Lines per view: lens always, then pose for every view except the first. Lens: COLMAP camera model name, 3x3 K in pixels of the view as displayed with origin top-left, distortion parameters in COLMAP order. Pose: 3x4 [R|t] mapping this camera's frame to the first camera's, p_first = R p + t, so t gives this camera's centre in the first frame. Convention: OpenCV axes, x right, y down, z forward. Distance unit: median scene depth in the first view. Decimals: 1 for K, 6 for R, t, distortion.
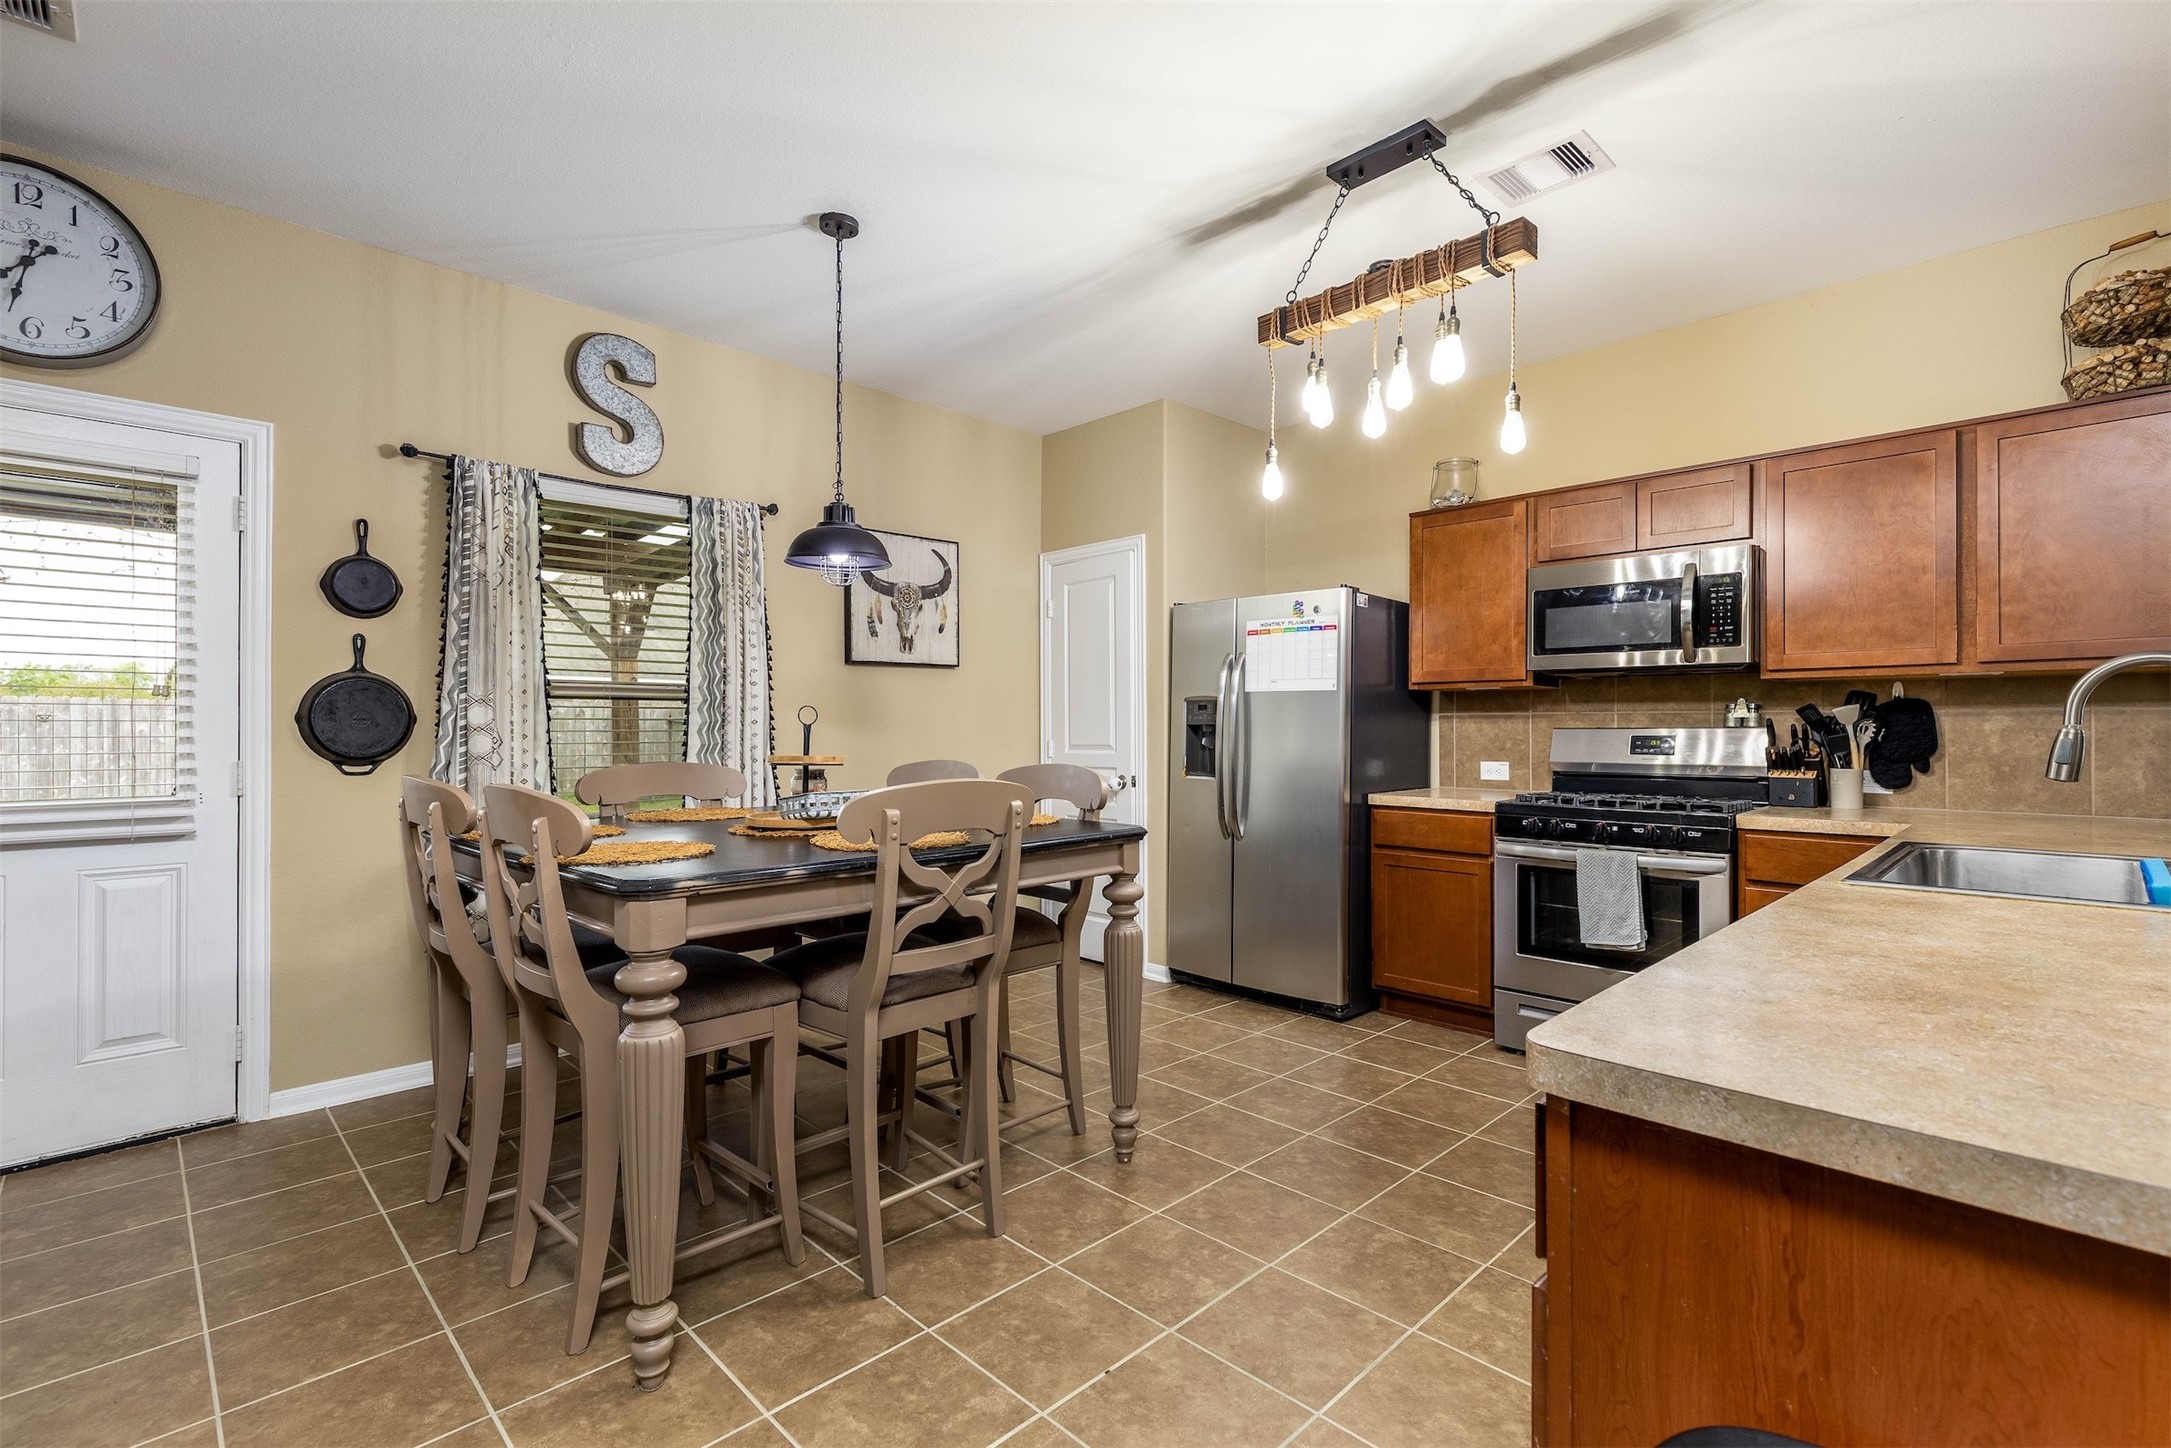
lens RADIAL K [[990.0, 0, 1076.0], [0, 990.0, 721.1], [0, 0, 1]] dist [0.005667, 0.000322]
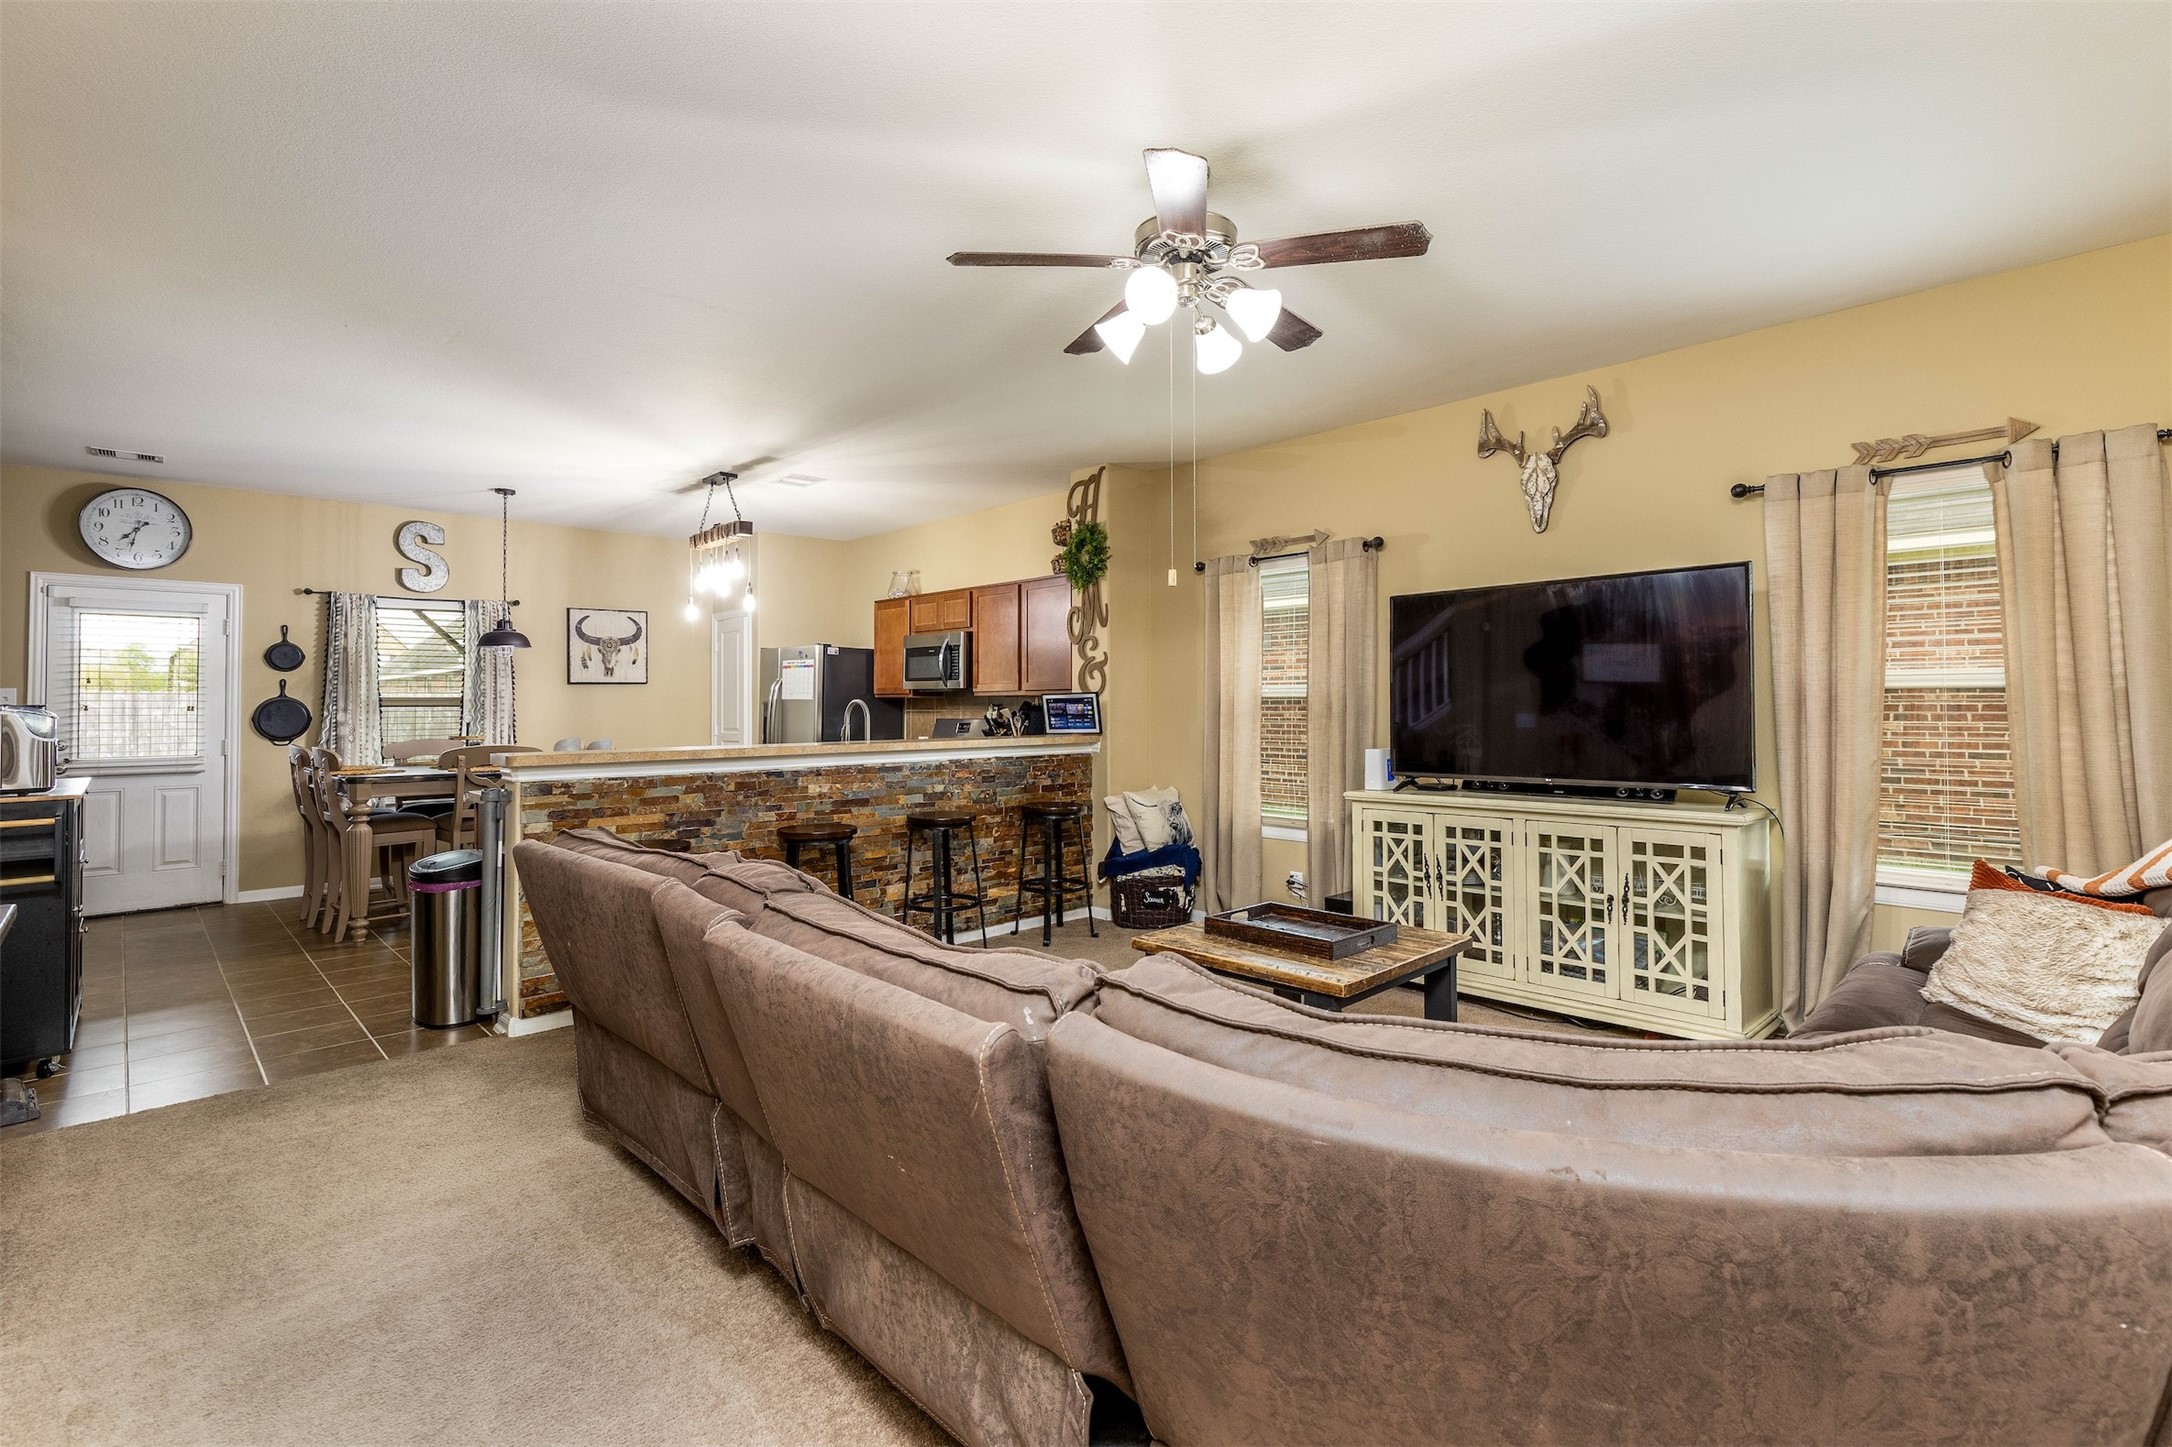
lens RADIAL K [[990.5, 0, 1088.8], [0, 990.5, 686.0], [0, 0, 1]] dist [0.005667, 0.000322]
pose [[0.999961, -0.004086, 0.007828, 0.953207], [0.004176, 0.999925, -0.011504, -0.039846], [-0.007780, 0.011536, 0.999903, -1.103089]]
